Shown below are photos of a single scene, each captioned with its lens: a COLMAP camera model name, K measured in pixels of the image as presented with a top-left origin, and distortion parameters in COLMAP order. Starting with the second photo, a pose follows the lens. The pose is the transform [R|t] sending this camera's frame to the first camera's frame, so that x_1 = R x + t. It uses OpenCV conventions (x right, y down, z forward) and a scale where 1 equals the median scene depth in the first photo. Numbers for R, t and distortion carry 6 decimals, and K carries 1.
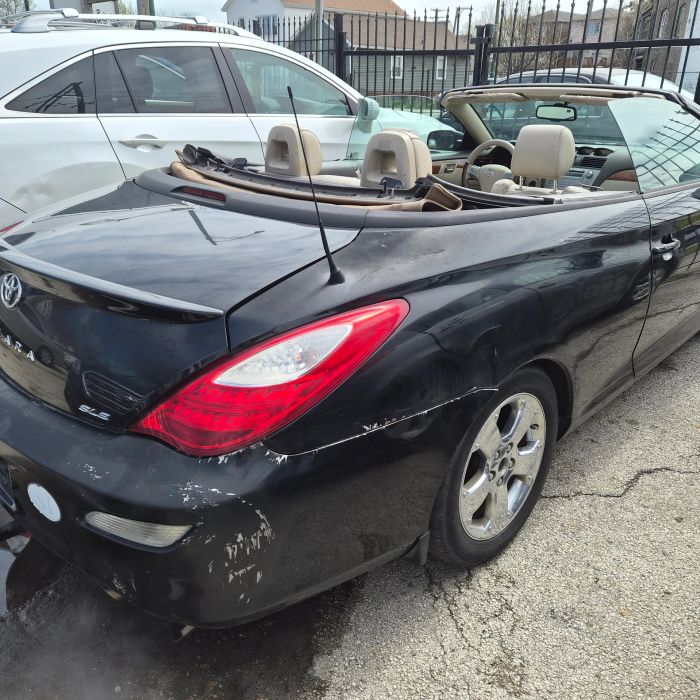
lens RADIAL K [[617.4, 0, 350.0], [0, 617.4, 350.0], [0, 0, 1]] dist [0.073941, -0.066068]
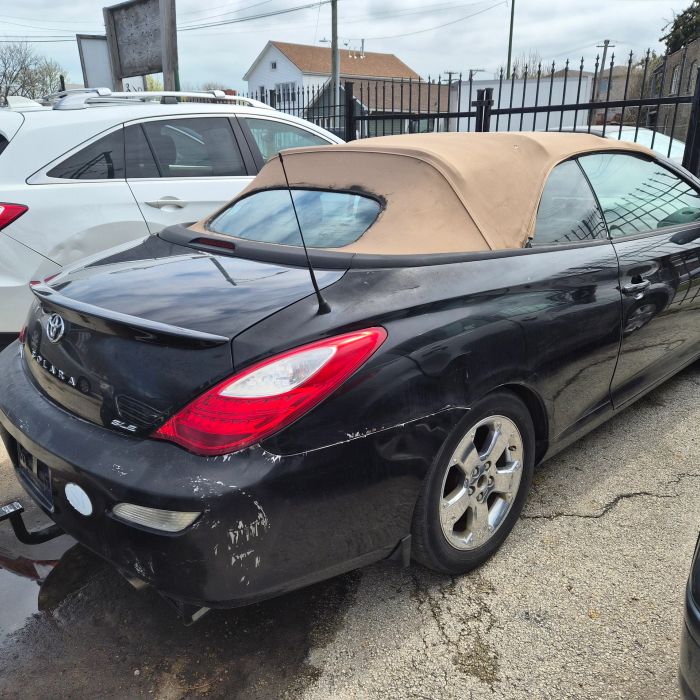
lens RADIAL K [[620.1, 0, 338.0], [0, 620.1, 367.7], [0, 0, 1]] dist [0.075384, -0.066449]
pose [[0.998784, -0.005595, -0.048983, 0.050105], [0.002584, 0.998115, -0.061325, 0.055130], [0.049233, 0.061123, 0.996915, -0.143517]]
